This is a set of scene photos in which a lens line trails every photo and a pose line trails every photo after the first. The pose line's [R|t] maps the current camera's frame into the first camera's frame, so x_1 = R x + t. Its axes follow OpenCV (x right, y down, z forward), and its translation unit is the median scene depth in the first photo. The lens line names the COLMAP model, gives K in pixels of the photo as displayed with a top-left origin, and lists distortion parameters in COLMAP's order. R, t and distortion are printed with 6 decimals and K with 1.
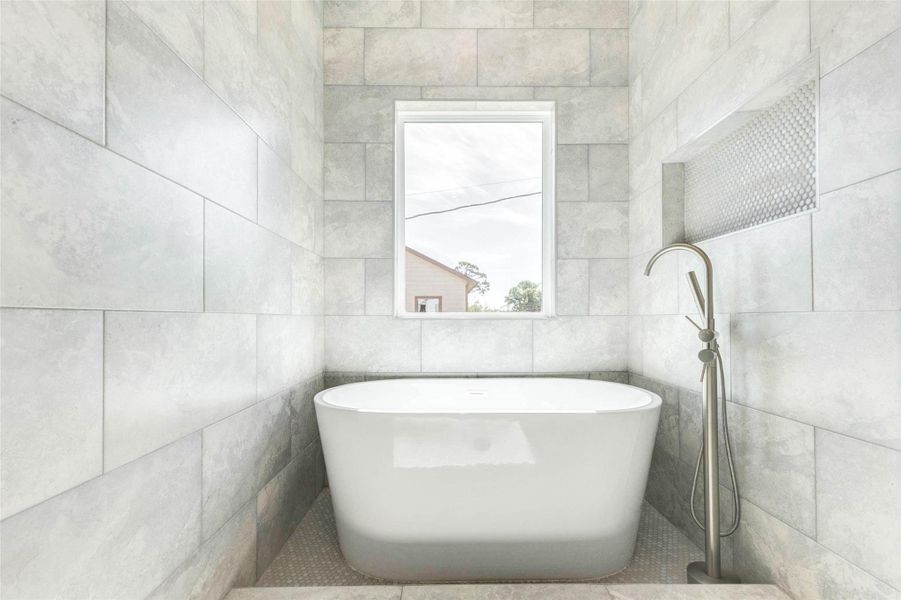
lens RADIAL K [[427.4, 0, 447.6], [0, 427.4, 305.5], [0, 0, 1]] dist [-0.003574, -0.000914]
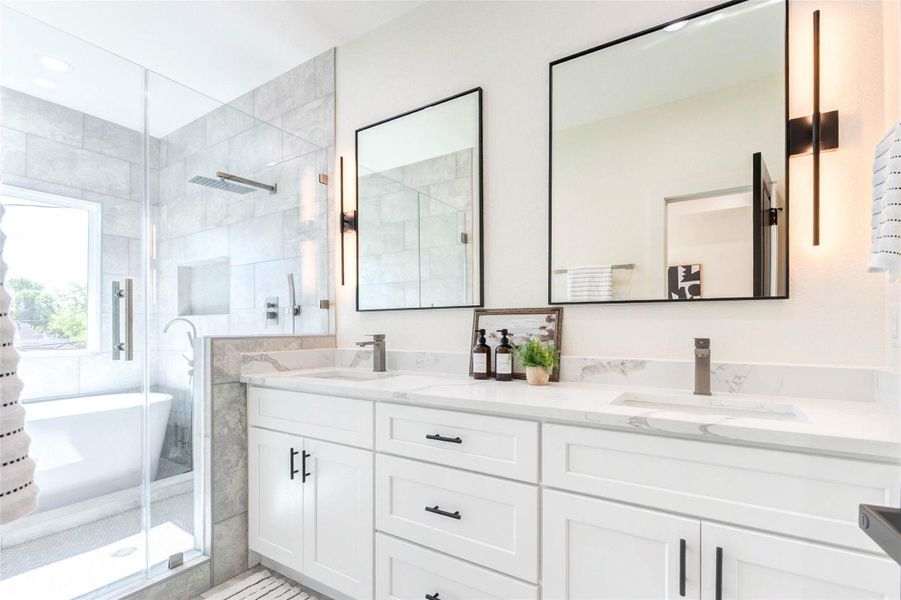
lens RADIAL K [[427.4, 0, 461.1], [0, 427.4, 322.4], [0, 0, 1]] dist [-0.003574, -0.000914]
pose [[0.555786, -0.000047, 0.831326, -0.270626], [-0.008793, 0.999944, 0.005935, -0.098971], [-0.831279, -0.010608, 0.555754, -0.820744]]
